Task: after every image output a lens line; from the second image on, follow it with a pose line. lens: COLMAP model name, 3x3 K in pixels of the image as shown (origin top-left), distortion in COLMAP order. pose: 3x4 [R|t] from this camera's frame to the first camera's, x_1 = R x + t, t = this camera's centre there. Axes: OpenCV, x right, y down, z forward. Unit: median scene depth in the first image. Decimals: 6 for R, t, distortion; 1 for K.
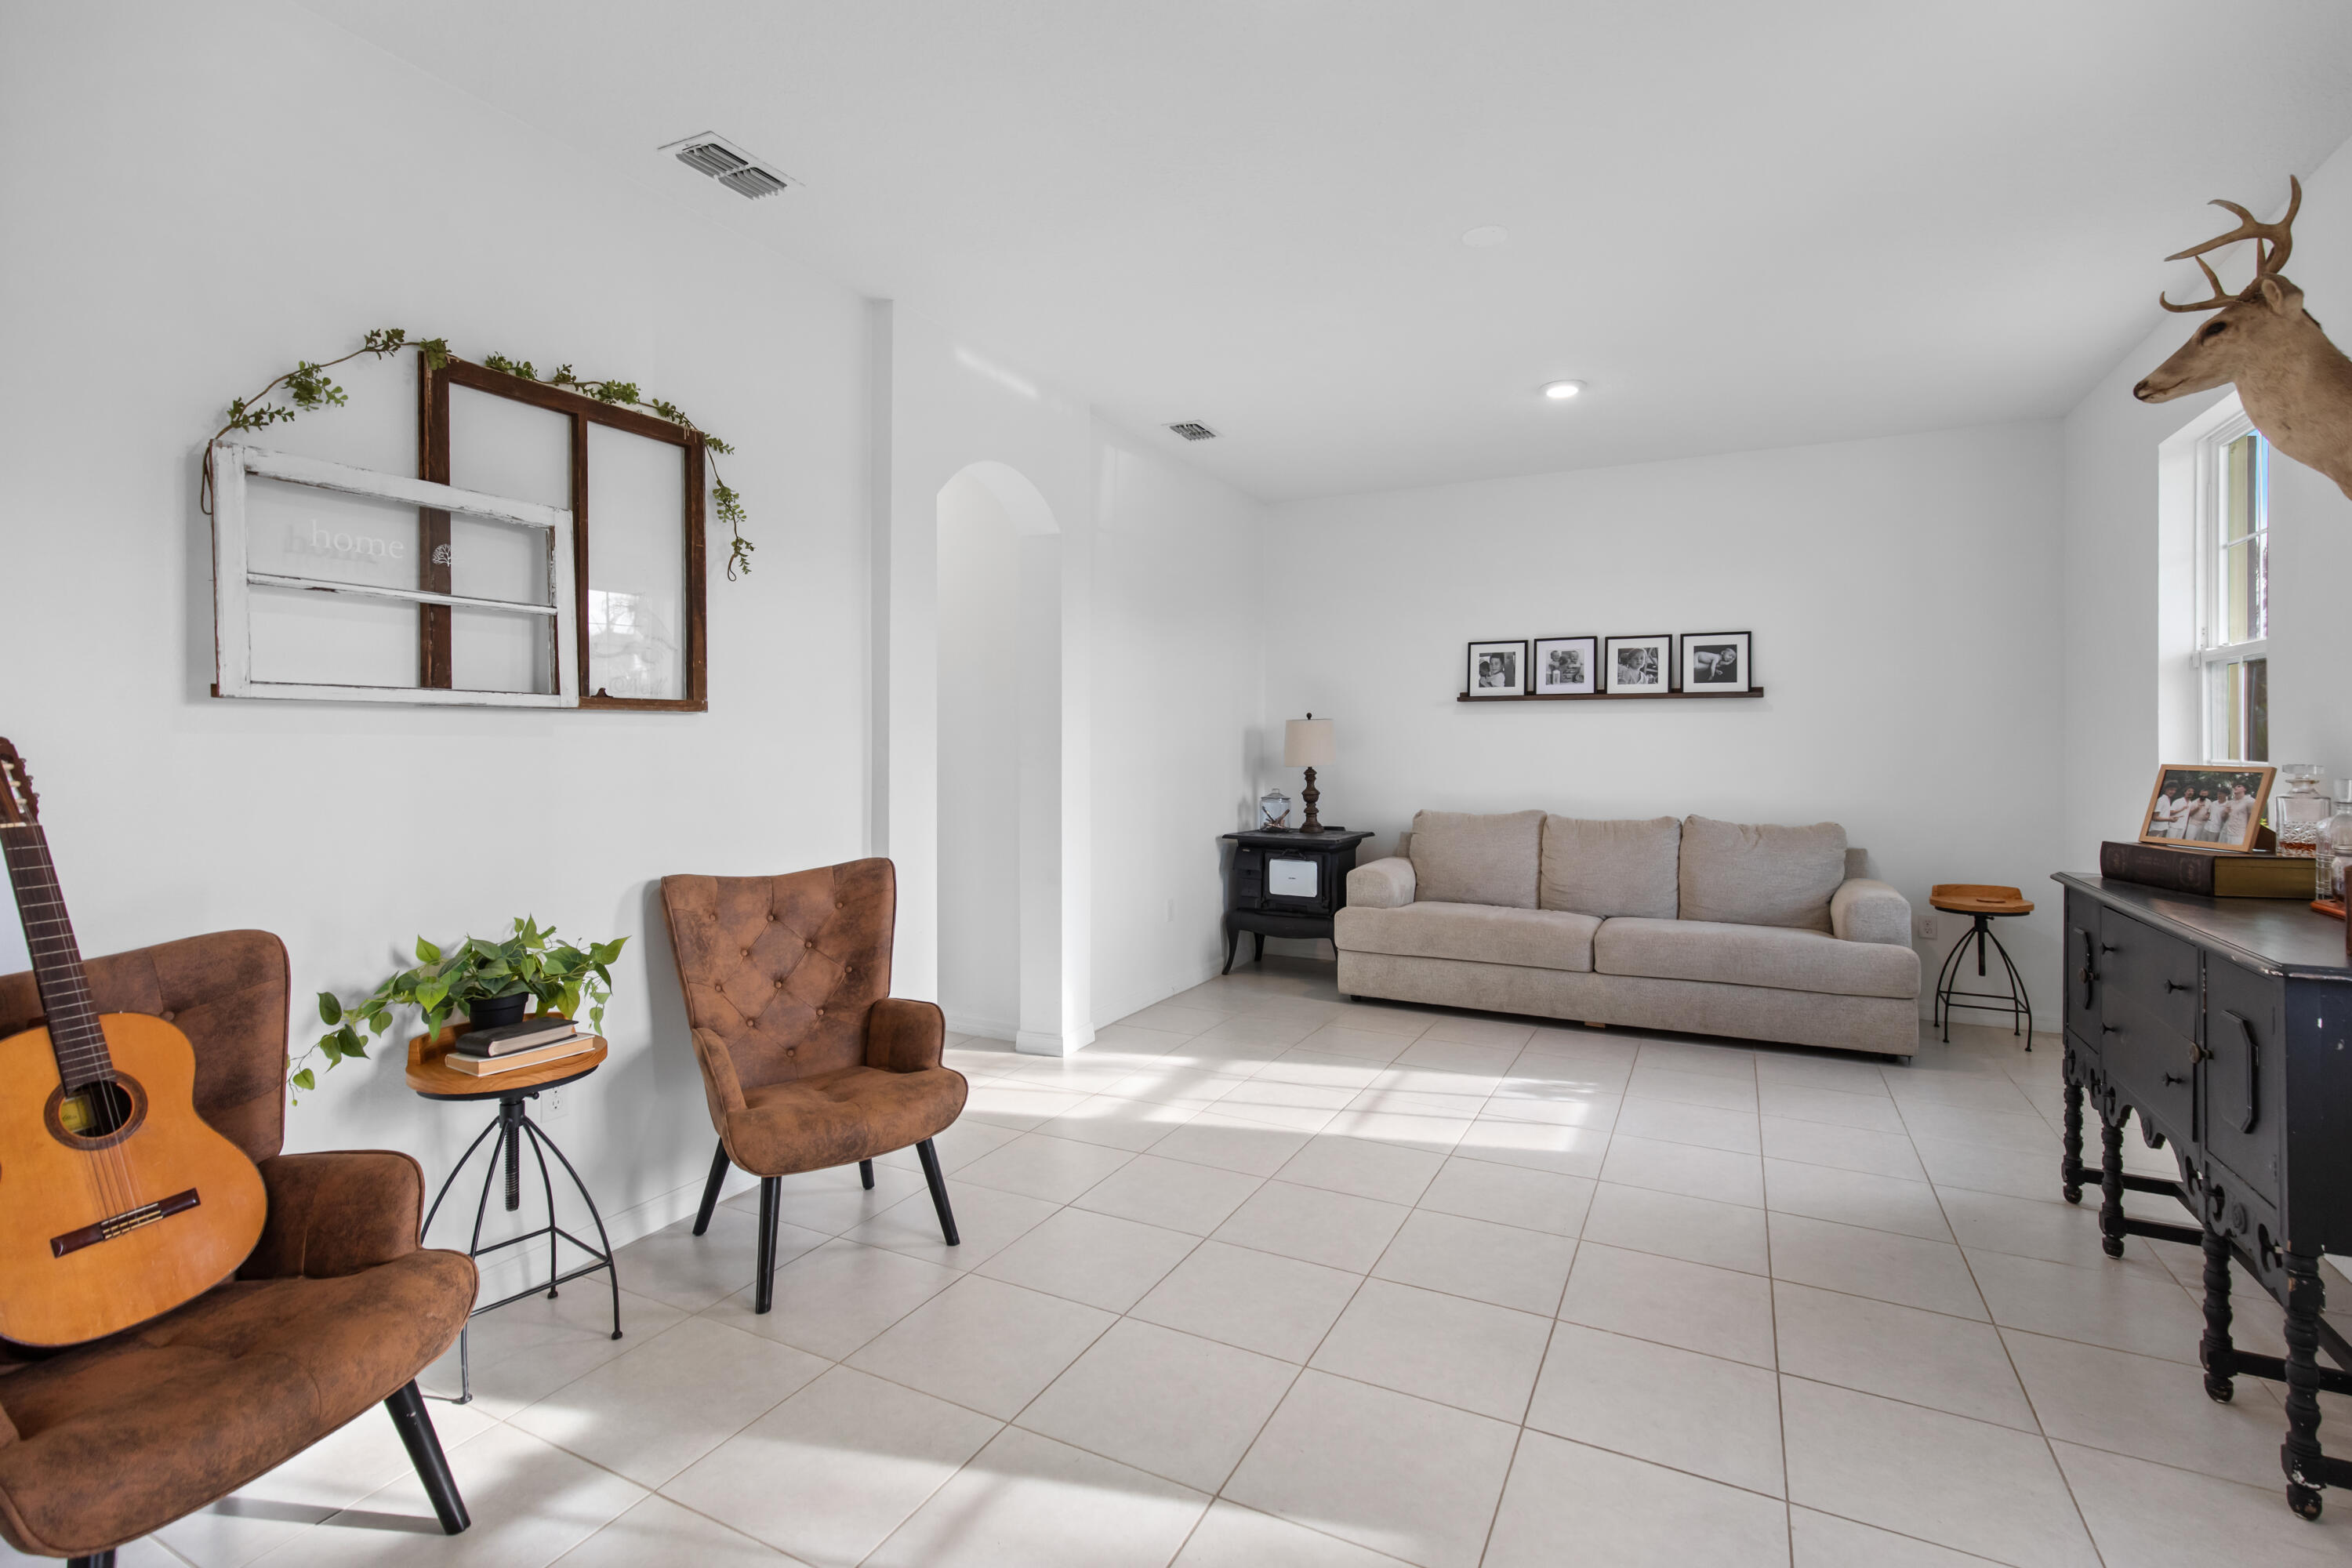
lens RADIAL K [[1098.5, 0, 1170.5], [0, 1098.5, 752.3], [0, 0, 1]] dist [0.010013, -0.001381]
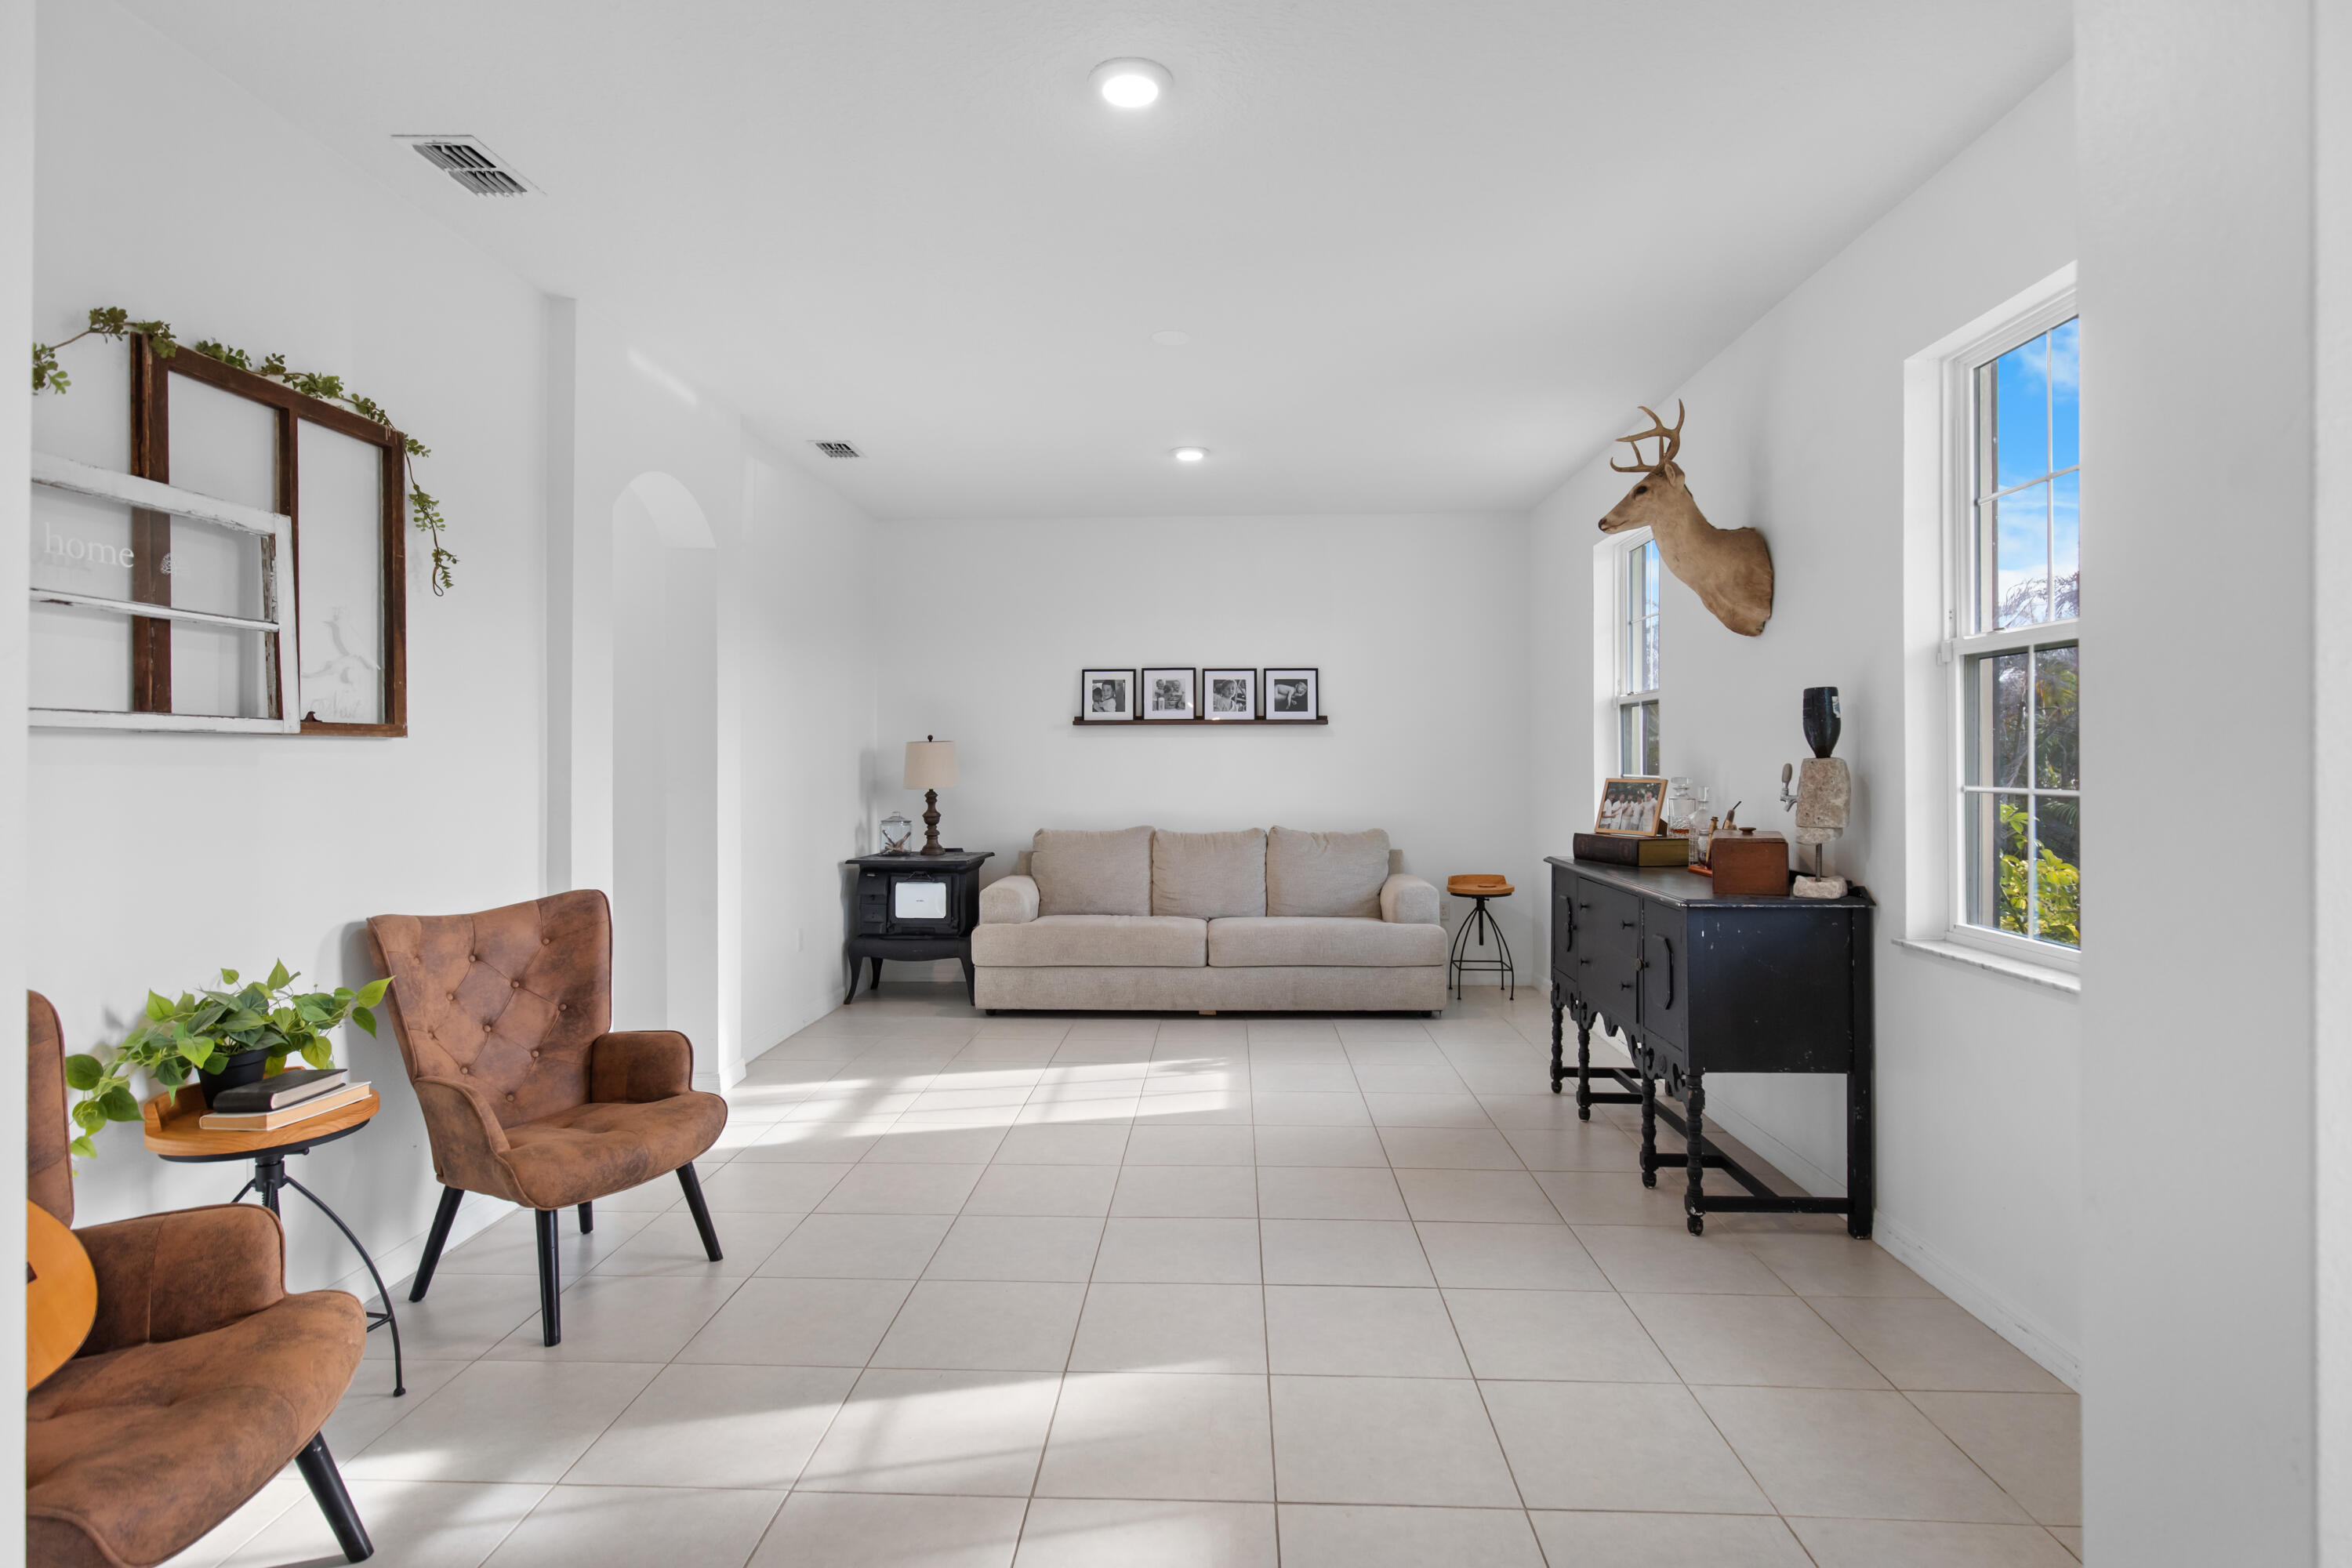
lens RADIAL K [[1221.1, 0, 1176.0], [0, 1221.1, 784.0], [0, 0, 1]] dist [0.003000, -0.000292]
pose [[0.906692, -0.012237, 0.421616, -0.272542], [0.008360, 0.999904, 0.011044, -0.003560], [-0.421711, -0.006489, 0.906707, -0.197239]]
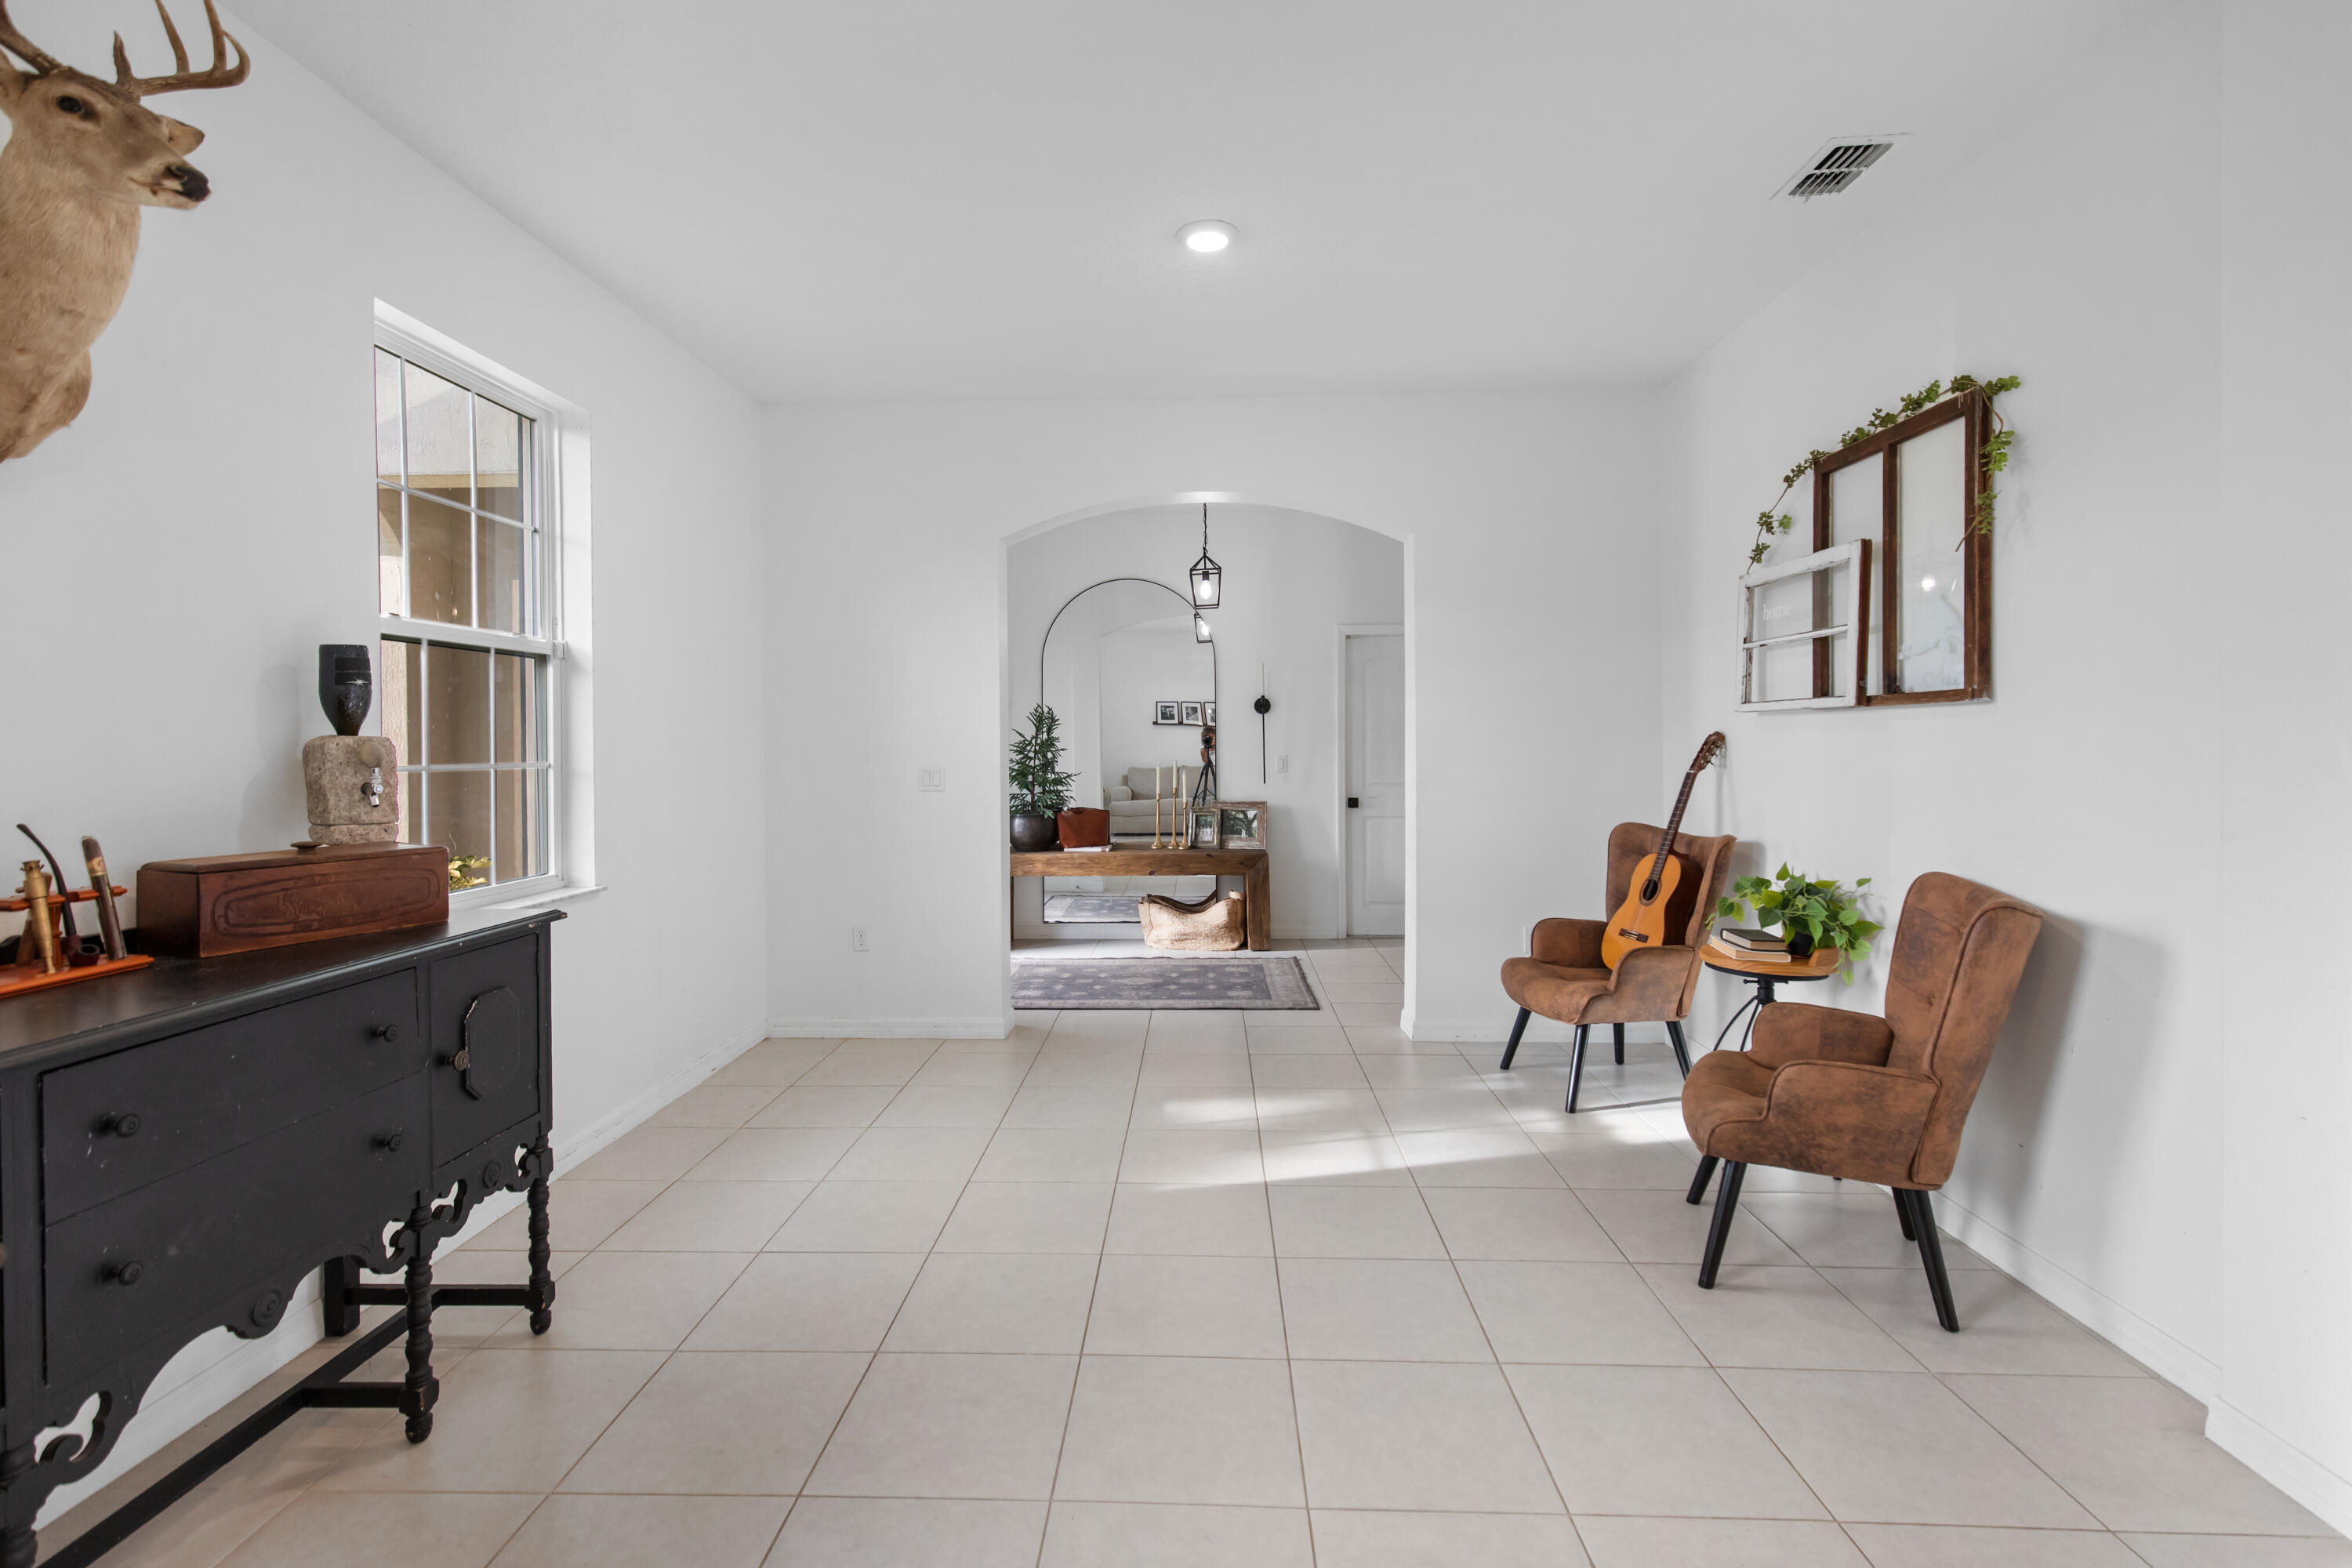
lens RADIAL K [[1098.5, 0, 1170.5], [0, 1098.5, 752.3], [0, 0, 1]] dist [0.010013, -0.001381]
pose [[-0.903553, 0.010251, -0.428353, 0.561602], [0.001817, 0.999796, 0.020093, -0.014222], [0.428472, 0.017377, -0.903388, 1.557085]]
